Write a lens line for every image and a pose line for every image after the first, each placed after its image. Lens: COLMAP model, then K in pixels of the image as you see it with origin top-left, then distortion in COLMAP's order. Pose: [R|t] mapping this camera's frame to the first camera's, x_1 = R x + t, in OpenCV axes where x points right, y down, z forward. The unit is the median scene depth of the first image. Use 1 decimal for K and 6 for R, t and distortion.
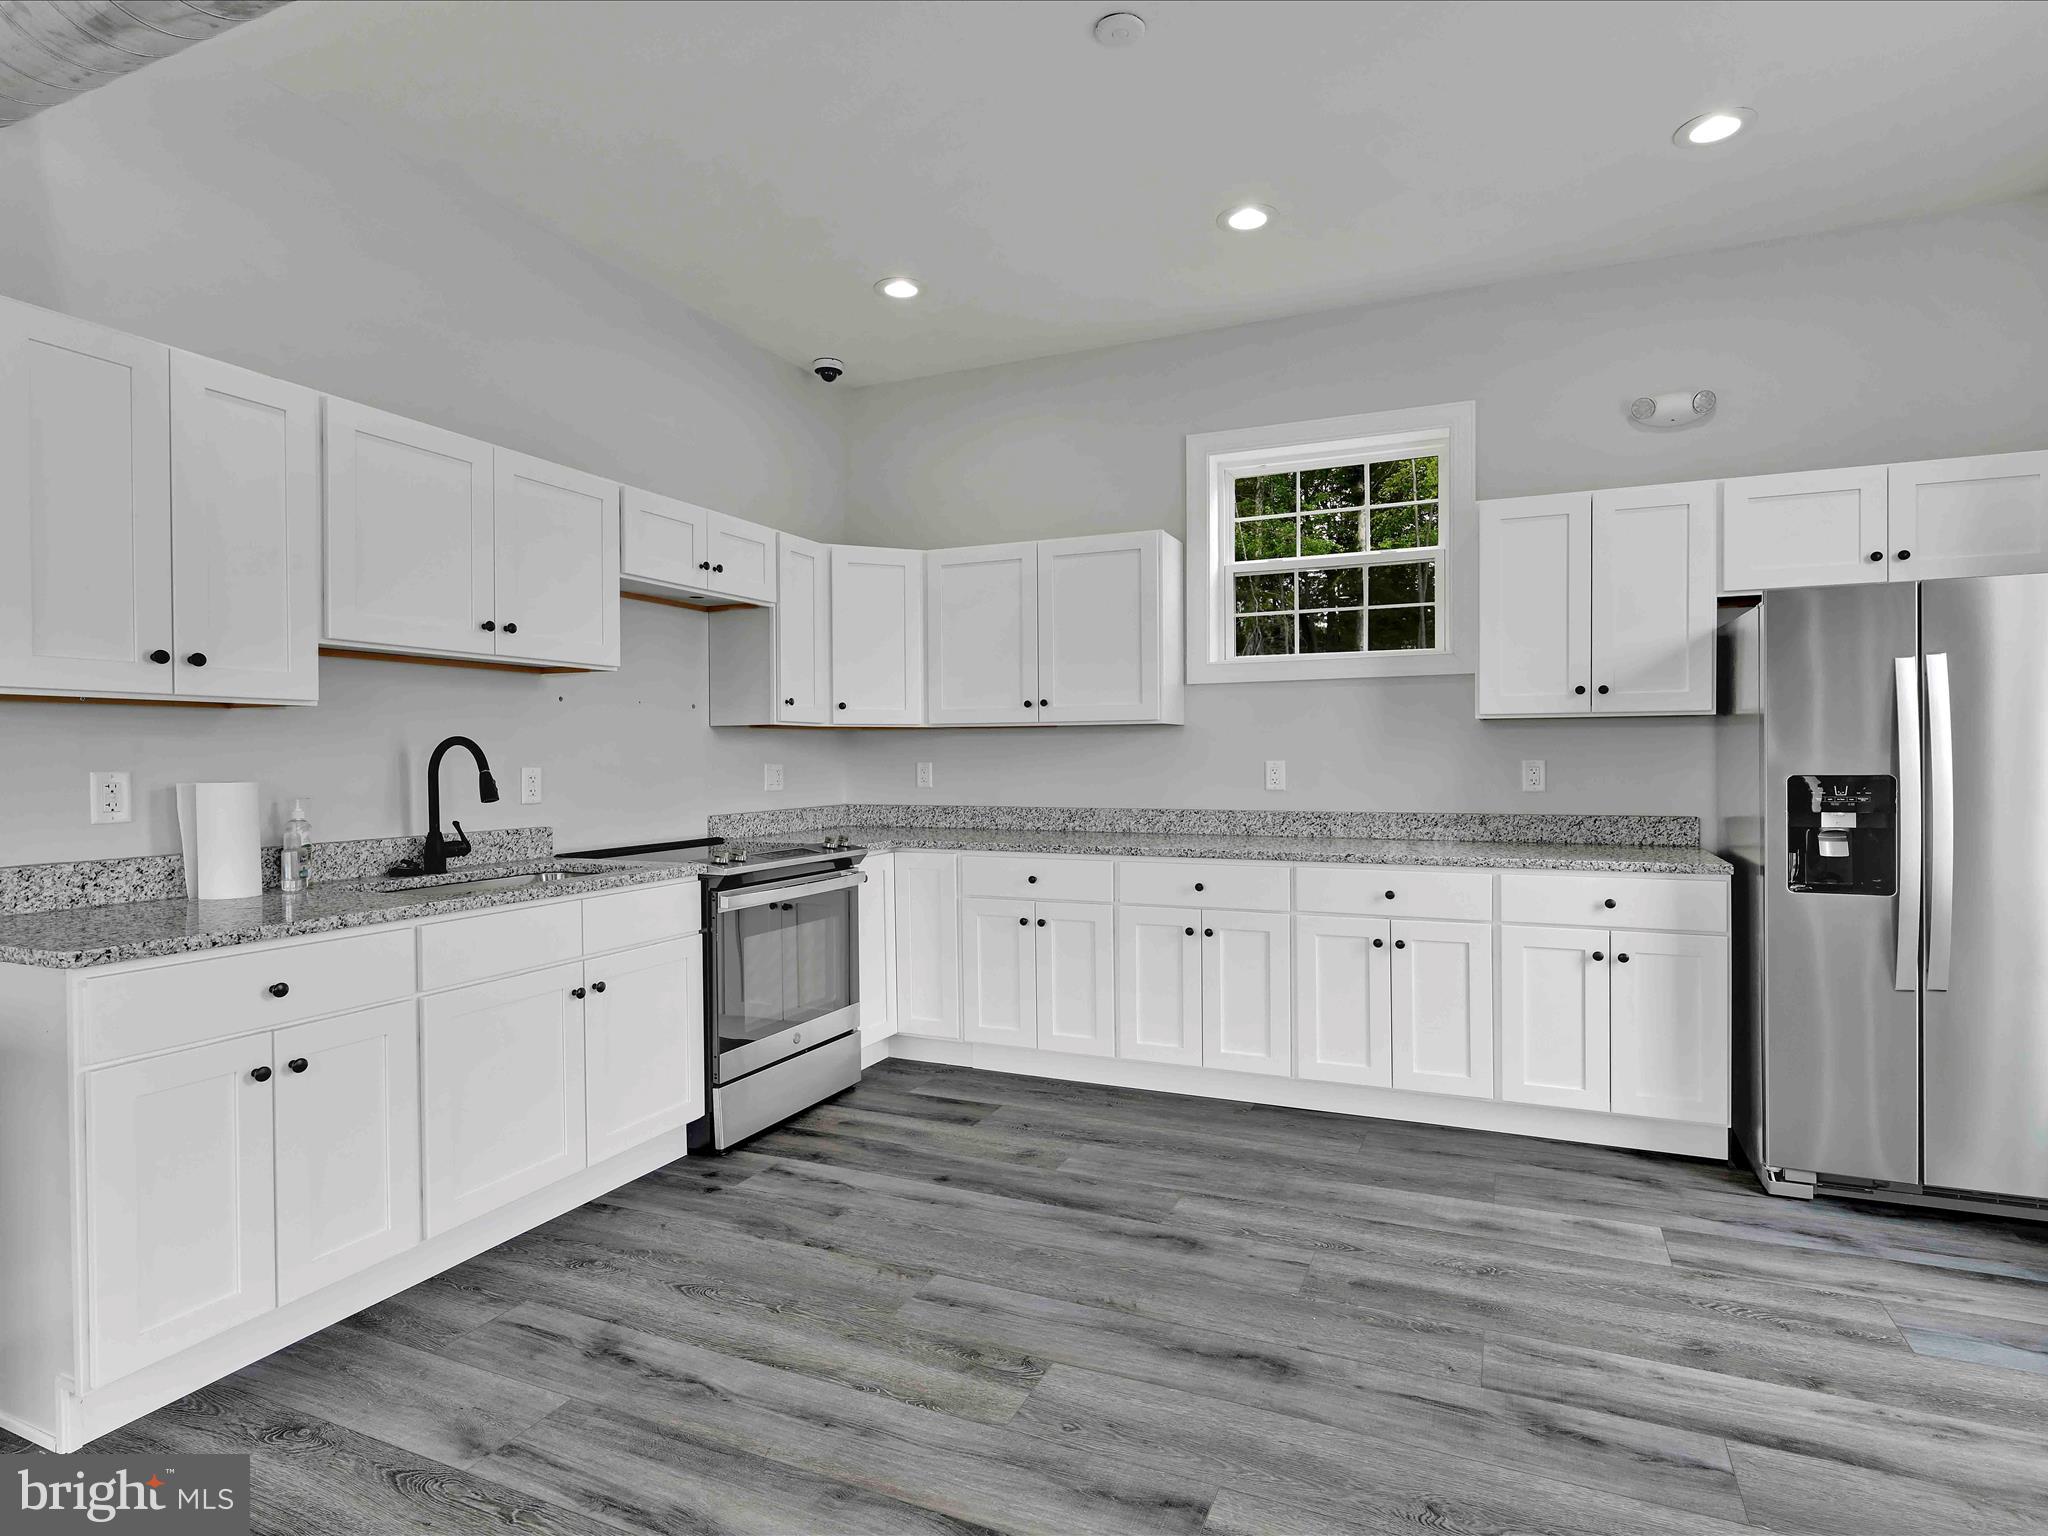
lens RADIAL K [[1051.9, 0, 1011.3], [0, 1051.9, 766.9], [0, 0, 1]] dist [0.000097, 0.000303]
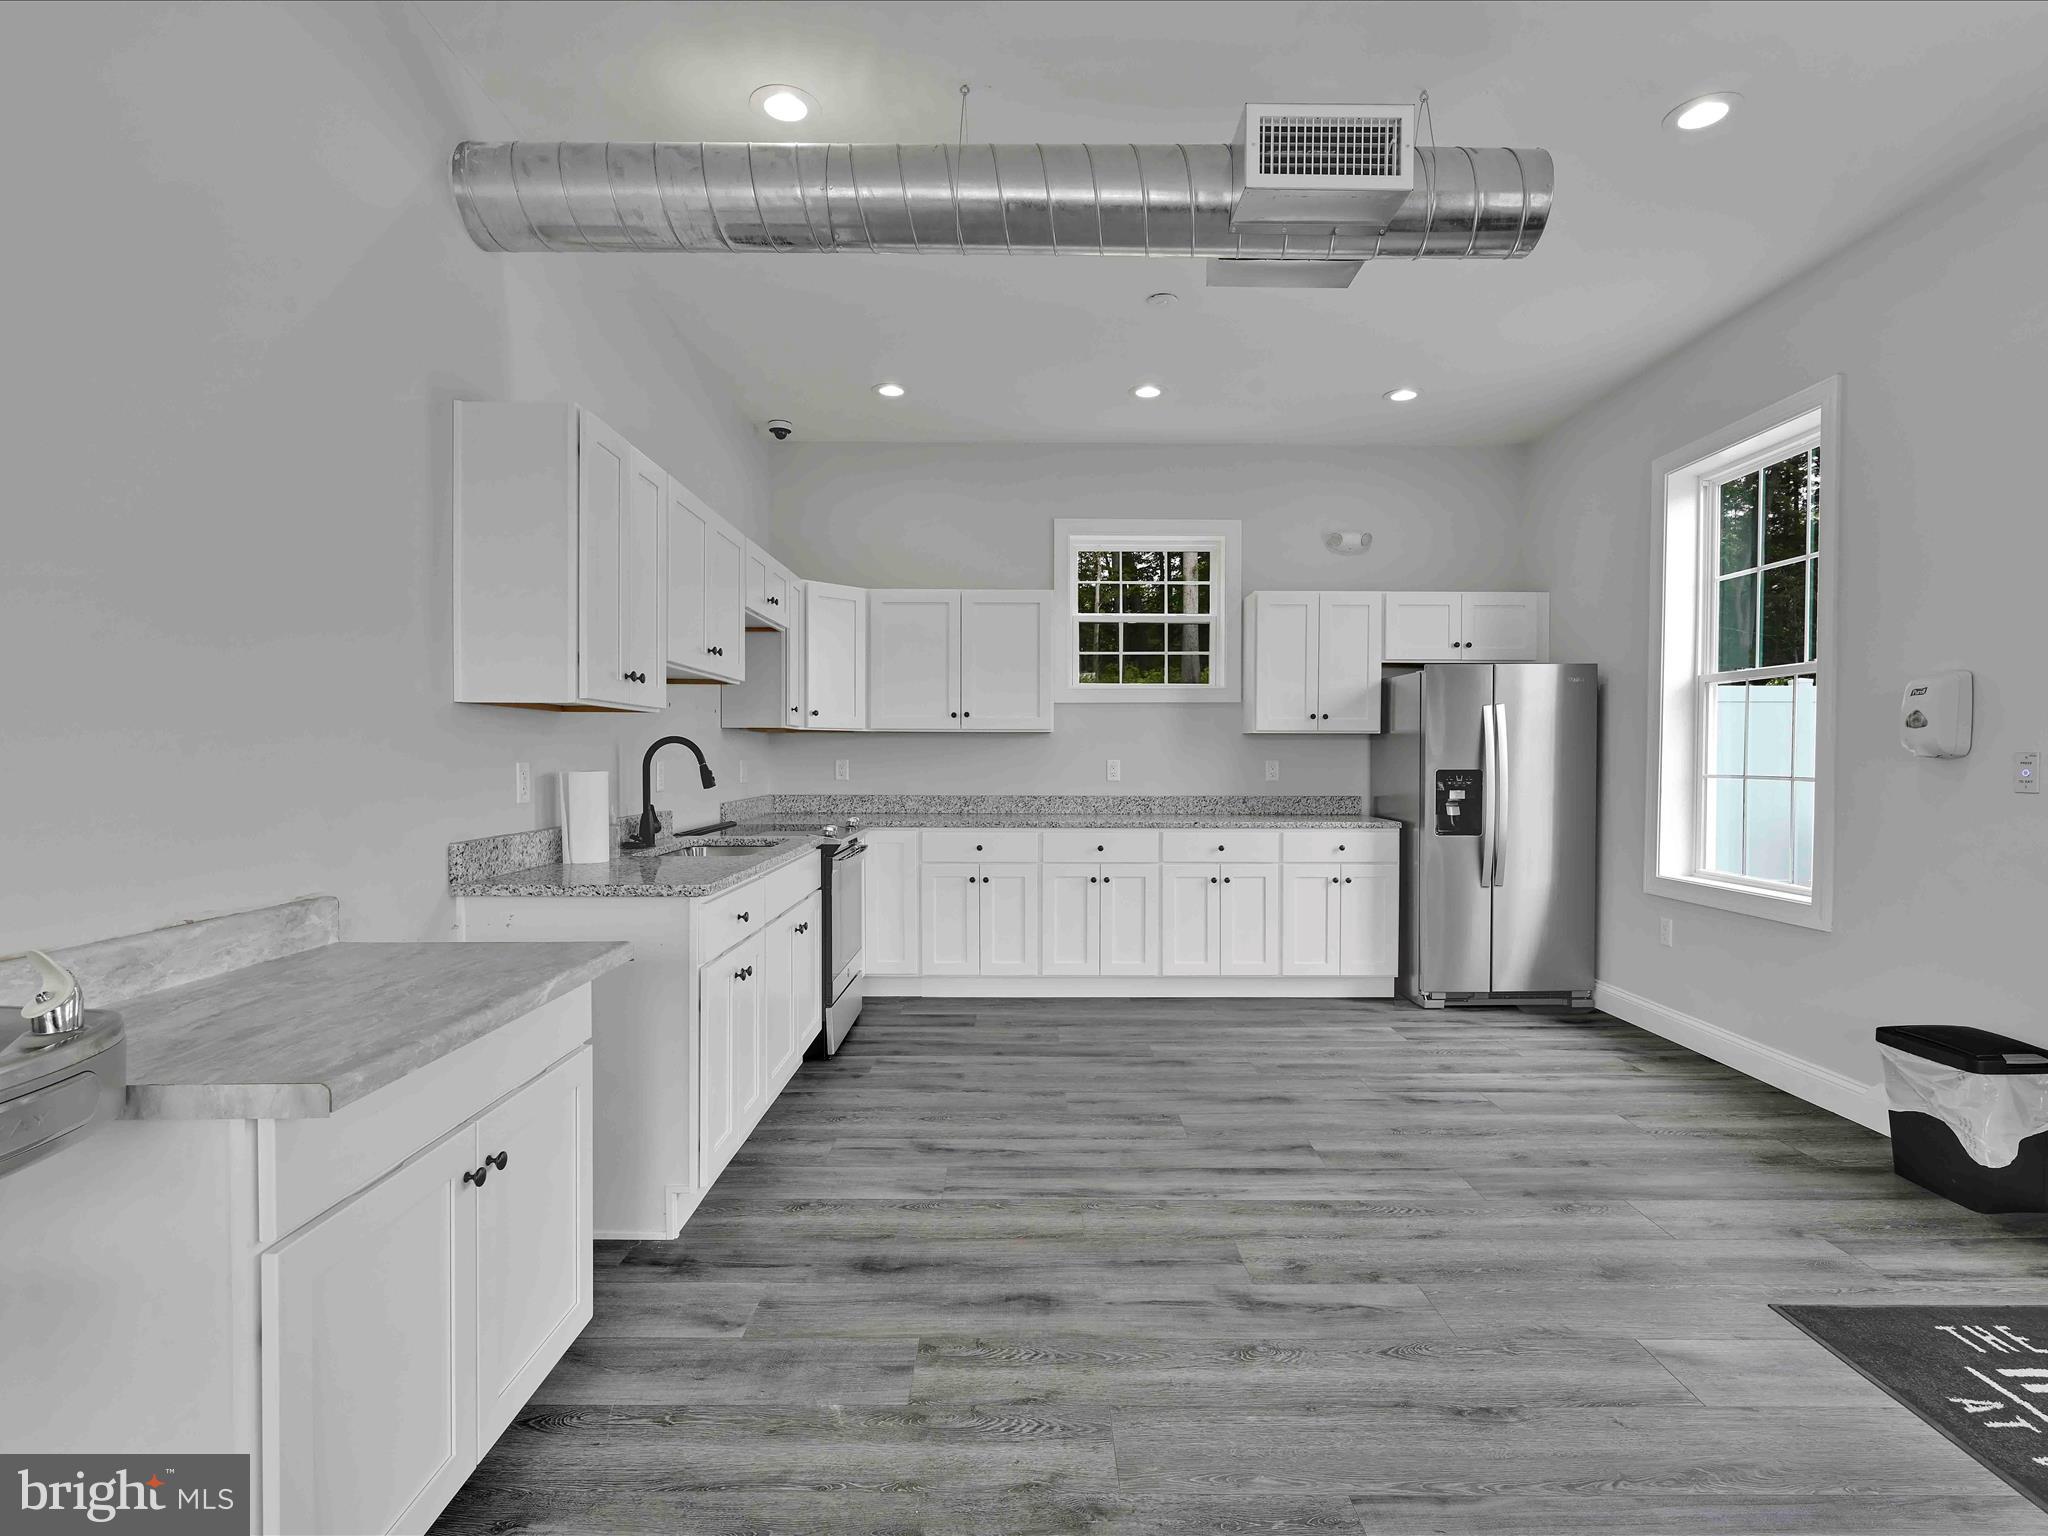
lens RADIAL K [[1051.9, 0, 1038.9], [0, 1051.9, 771.4], [0, 0, 1]] dist [0.000097, 0.000303]
pose [[0.897565, 0.000853, 0.440882, -0.574451], [-0.002675, 0.999990, 0.003511, 0.006202], [-0.440875, -0.004331, 0.897558, -0.263521]]
